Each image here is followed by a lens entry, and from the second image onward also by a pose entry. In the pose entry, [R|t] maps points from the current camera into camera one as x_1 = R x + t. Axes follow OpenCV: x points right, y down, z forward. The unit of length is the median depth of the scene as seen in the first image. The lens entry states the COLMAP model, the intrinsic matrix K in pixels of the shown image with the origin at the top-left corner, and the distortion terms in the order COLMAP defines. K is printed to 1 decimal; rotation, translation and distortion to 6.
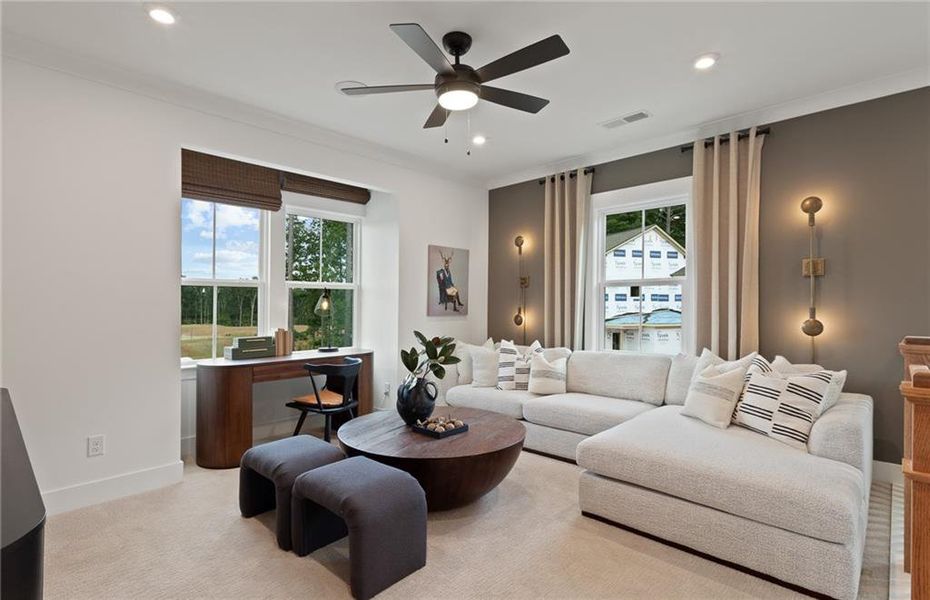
lens RADIAL K [[449.6, 0, 464.7], [0, 449.6, 291.7], [0, 0, 1]] dist [0.016520, 0.000047]
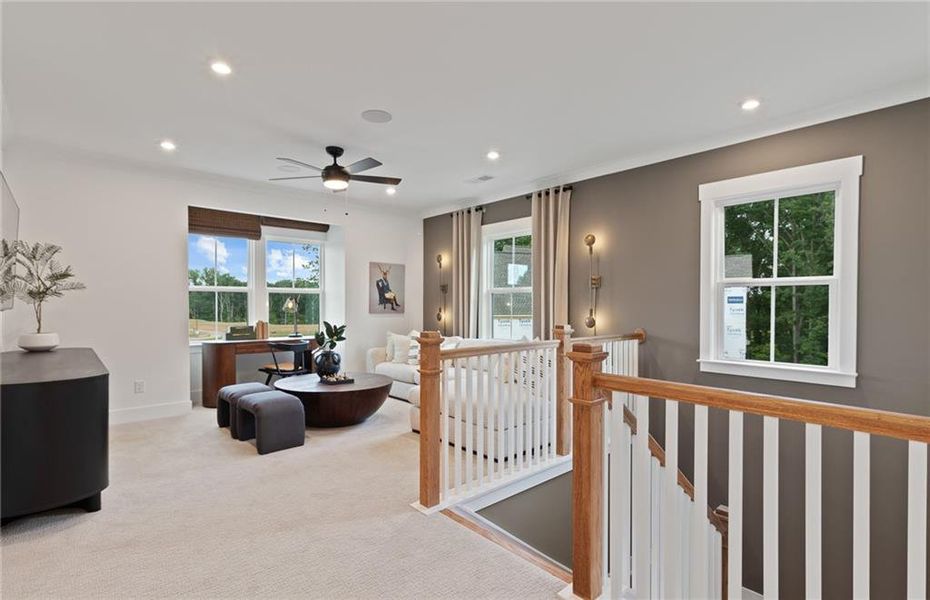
lens RADIAL K [[431.8, 0, 459.3], [0, 431.8, 303.9], [0, 0, 1]] dist [0.003973, 0.000459]
pose [[0.997276, 0.007586, -0.073373, 0.334646], [-0.006004, 0.999745, 0.021762, -0.006324], [0.073519, -0.021262, 0.997067, -0.346641]]
